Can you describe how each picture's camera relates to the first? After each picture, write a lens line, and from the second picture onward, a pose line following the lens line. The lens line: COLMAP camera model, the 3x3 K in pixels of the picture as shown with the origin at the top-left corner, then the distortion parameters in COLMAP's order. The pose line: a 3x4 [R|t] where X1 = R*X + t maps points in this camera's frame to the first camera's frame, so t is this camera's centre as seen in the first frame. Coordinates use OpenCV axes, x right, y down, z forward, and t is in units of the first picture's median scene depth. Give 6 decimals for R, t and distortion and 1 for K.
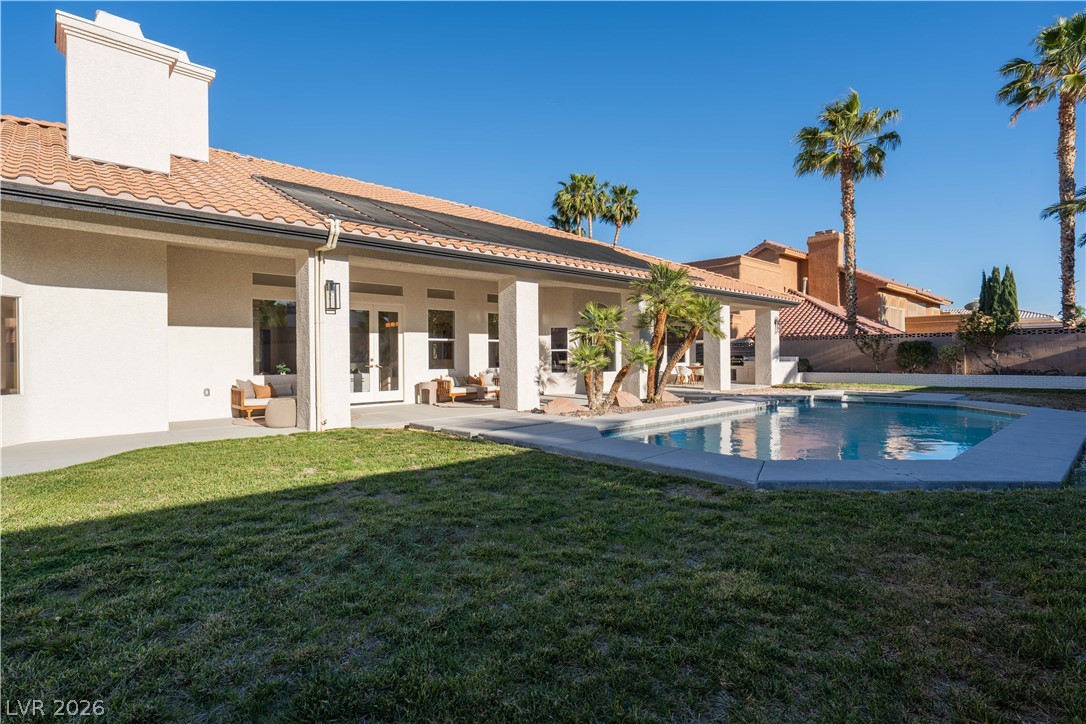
lens RADIAL K [[547.0, 0, 536.3], [0, 547.0, 363.4], [0, 0, 1]] dist [-0.001577, -0.000356]
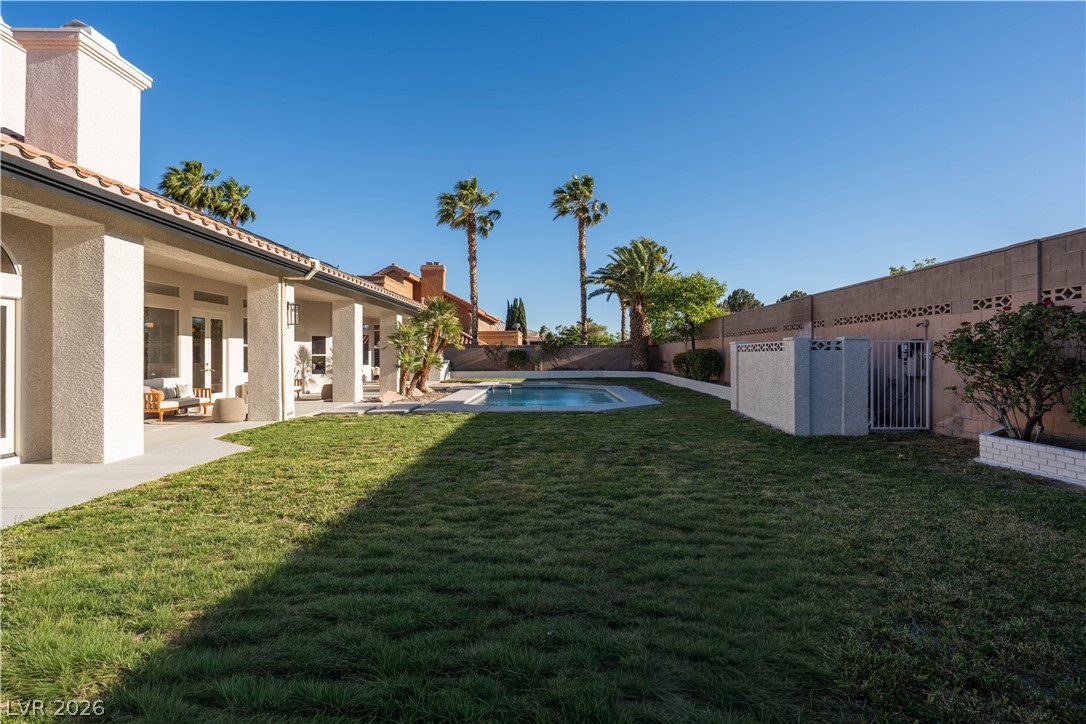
lens RADIAL K [[547.0, 0, 543.8], [0, 547.0, 355.2], [0, 0, 1]] dist [-0.001577, -0.000356]
pose [[0.680947, 0.007692, 0.732292, -0.445987], [0.003207, 0.999904, -0.013485, -0.005286], [-0.732325, 0.011531, 0.680857, -0.141400]]
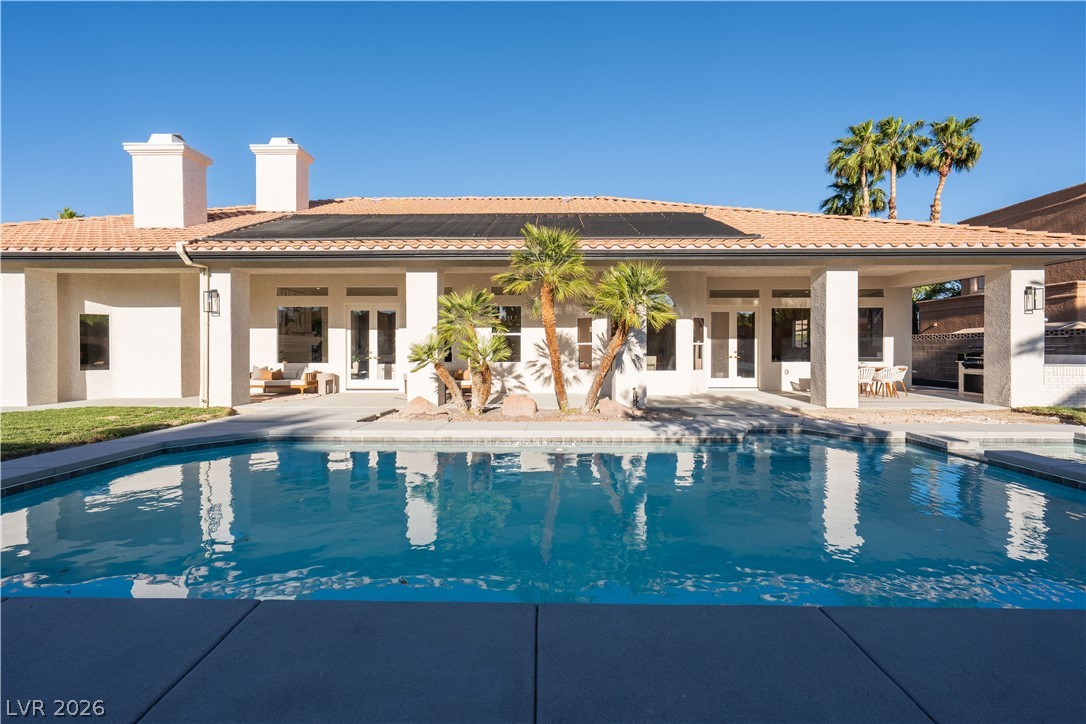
lens RADIAL K [[476.2, 0, 545.5], [0, 476.2, 366.3], [0, 0, 1]] dist [0.001024, -0.000029]
pose [[0.690864, 0.016462, -0.722797, 0.493912], [-0.019655, 0.999799, 0.003984, 0.008530], [0.722717, 0.011454, 0.691049, 0.397975]]
